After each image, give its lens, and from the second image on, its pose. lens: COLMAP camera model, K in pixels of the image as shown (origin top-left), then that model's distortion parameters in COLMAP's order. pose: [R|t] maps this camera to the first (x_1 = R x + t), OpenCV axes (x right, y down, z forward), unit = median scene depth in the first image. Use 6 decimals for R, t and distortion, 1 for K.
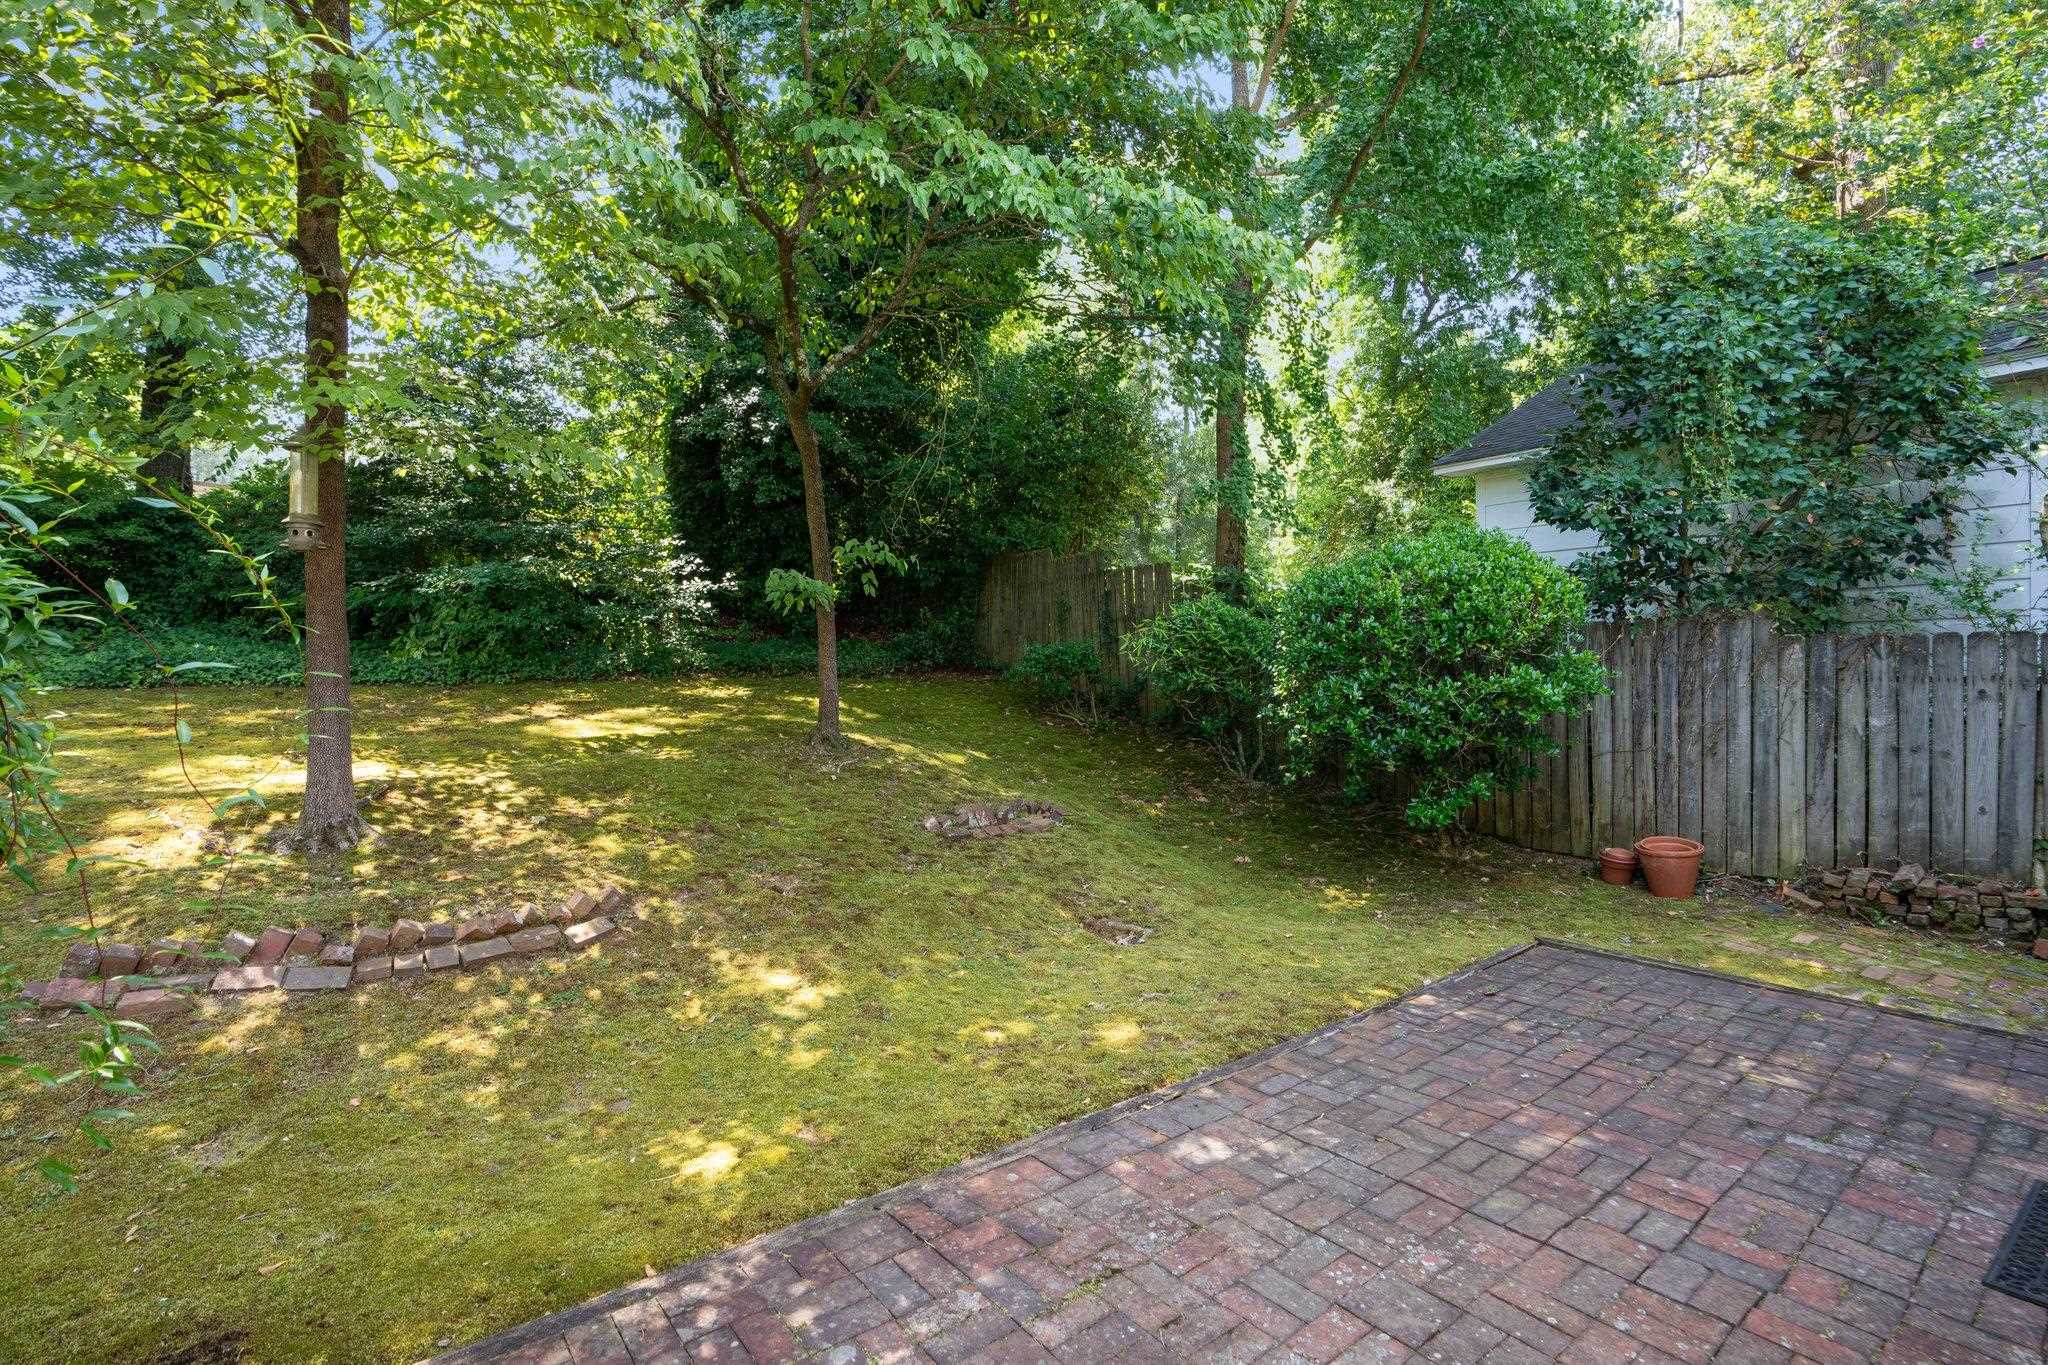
lens RADIAL K [[936.7, 0, 1024.7], [0, 936.7, 695.0], [0, 0, 1]] dist [0.003298, 0.001309]
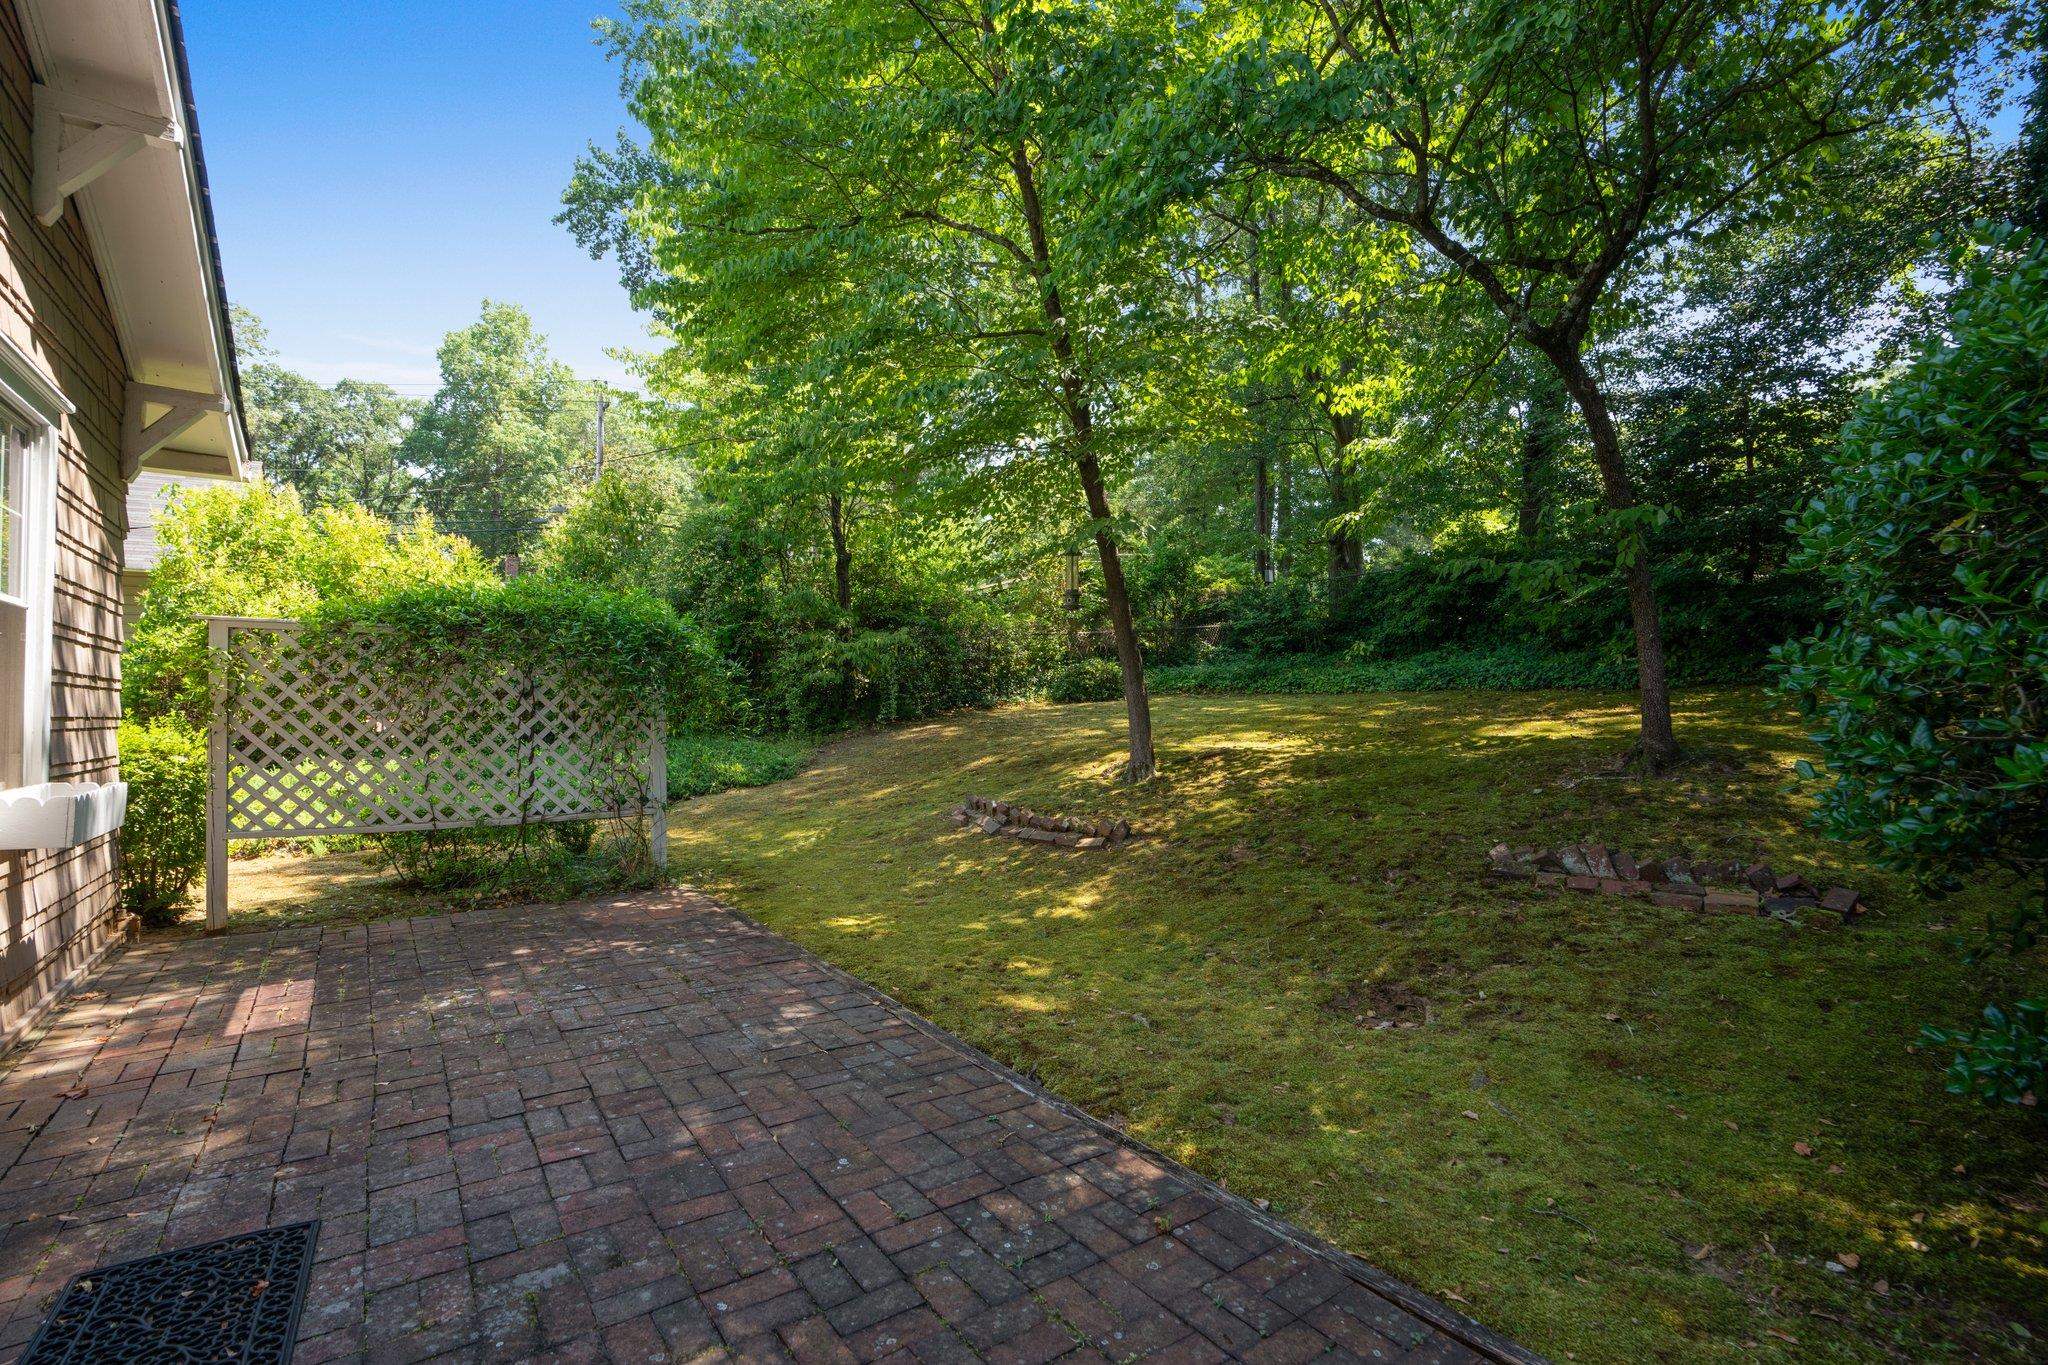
lens RADIAL K [[936.7, 0, 1024.8], [0, 936.7, 684.6], [0, 0, 1]] dist [0.003298, 0.001309]
pose [[-0.077058, -0.015605, -0.996904, 1.474458], [0.008062, 0.999835, -0.016274, 0.026202], [0.996994, -0.009291, -0.076919, 1.372298]]
